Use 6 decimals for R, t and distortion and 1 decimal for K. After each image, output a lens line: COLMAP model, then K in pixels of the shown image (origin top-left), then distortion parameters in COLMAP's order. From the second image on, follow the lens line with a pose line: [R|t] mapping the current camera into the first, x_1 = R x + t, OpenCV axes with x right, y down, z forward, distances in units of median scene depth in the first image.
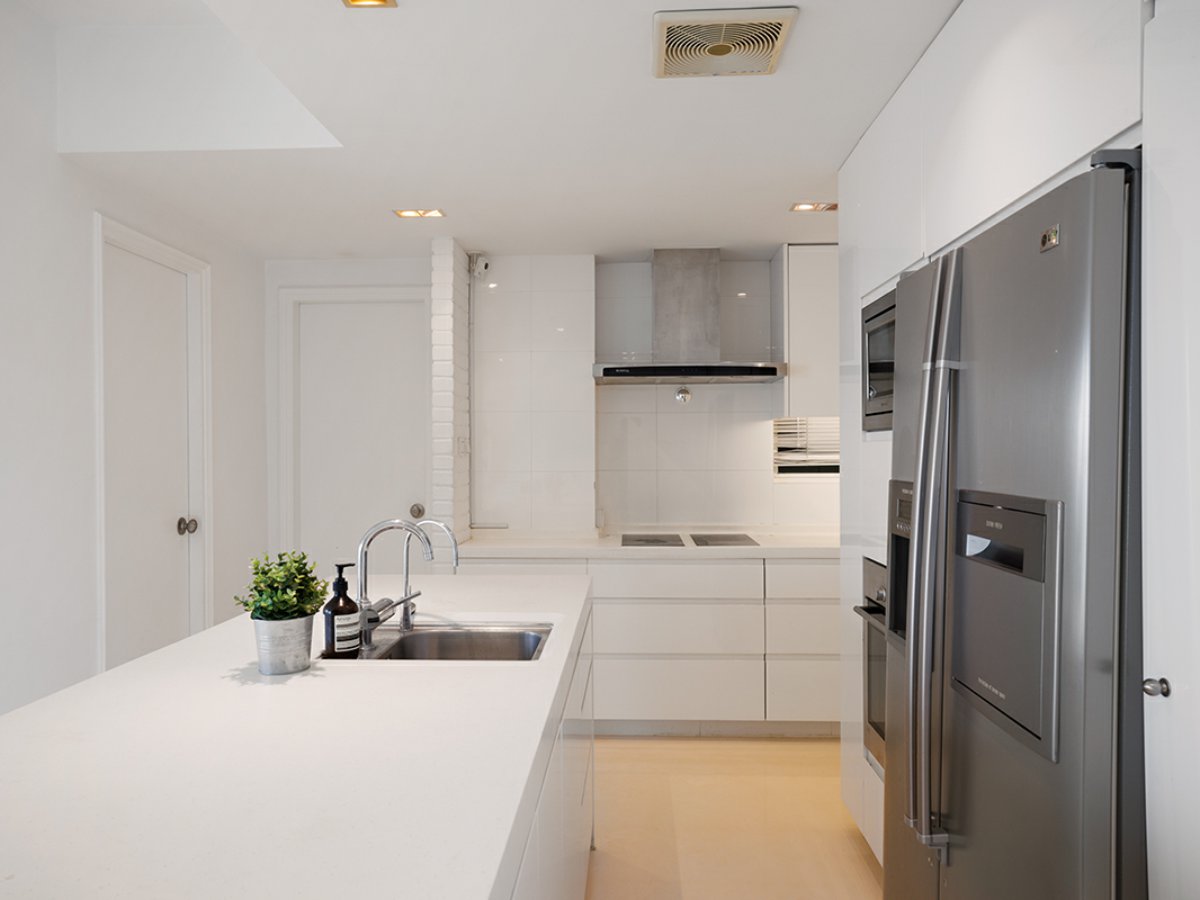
lens RADIAL K [[862.4, 0, 600.7], [0, 862.4, 458.5], [0, 0, 1]] dist [-0.002775, -0.000034]
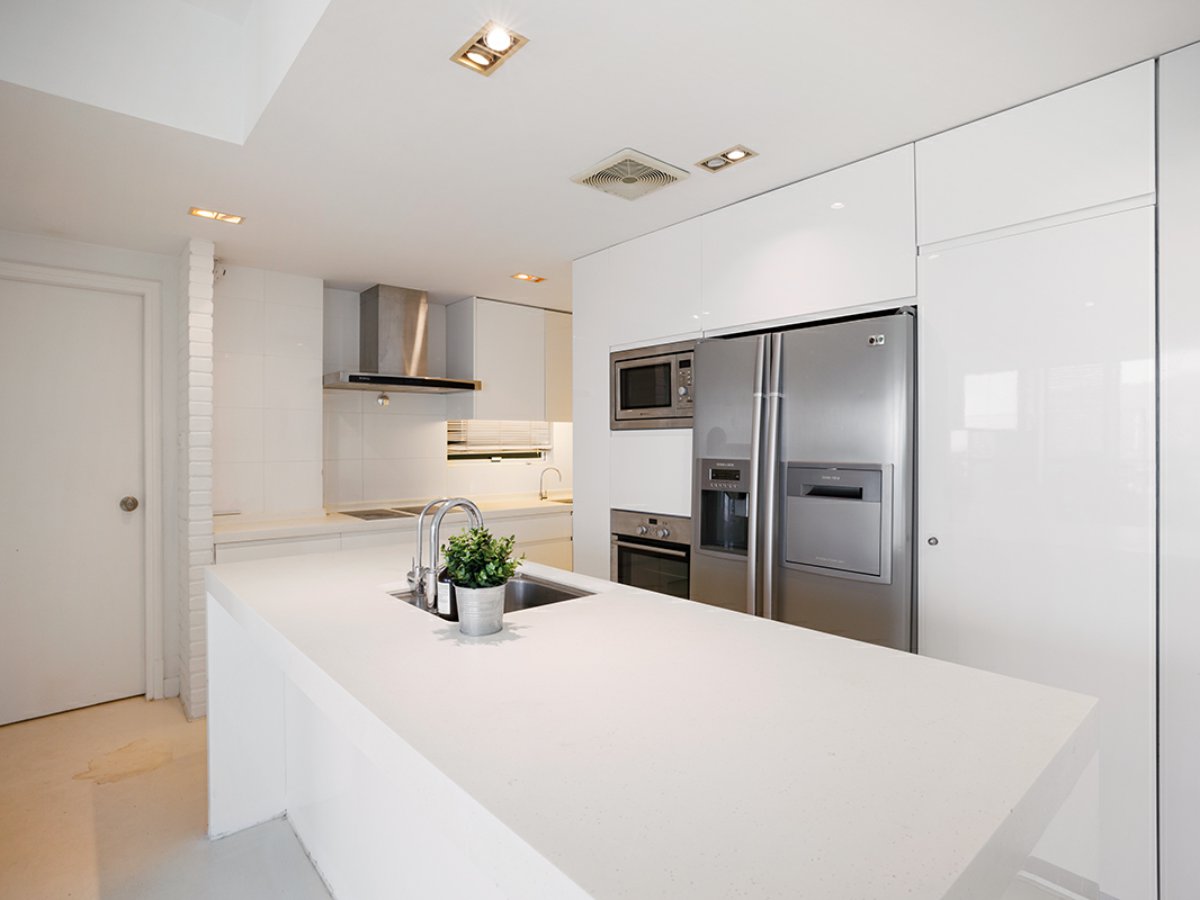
lens RADIAL K [[625.5, 0, 600.0], [0, 625.5, 450.0], [0, 0, 1]] dist [-0.006143, 0.000454]
pose [[0.730783, -0.007671, 0.682566, -0.340125], [0.008640, 0.999961, 0.001988, 0.001669], [-0.682555, 0.004444, 0.730821, 0.116387]]
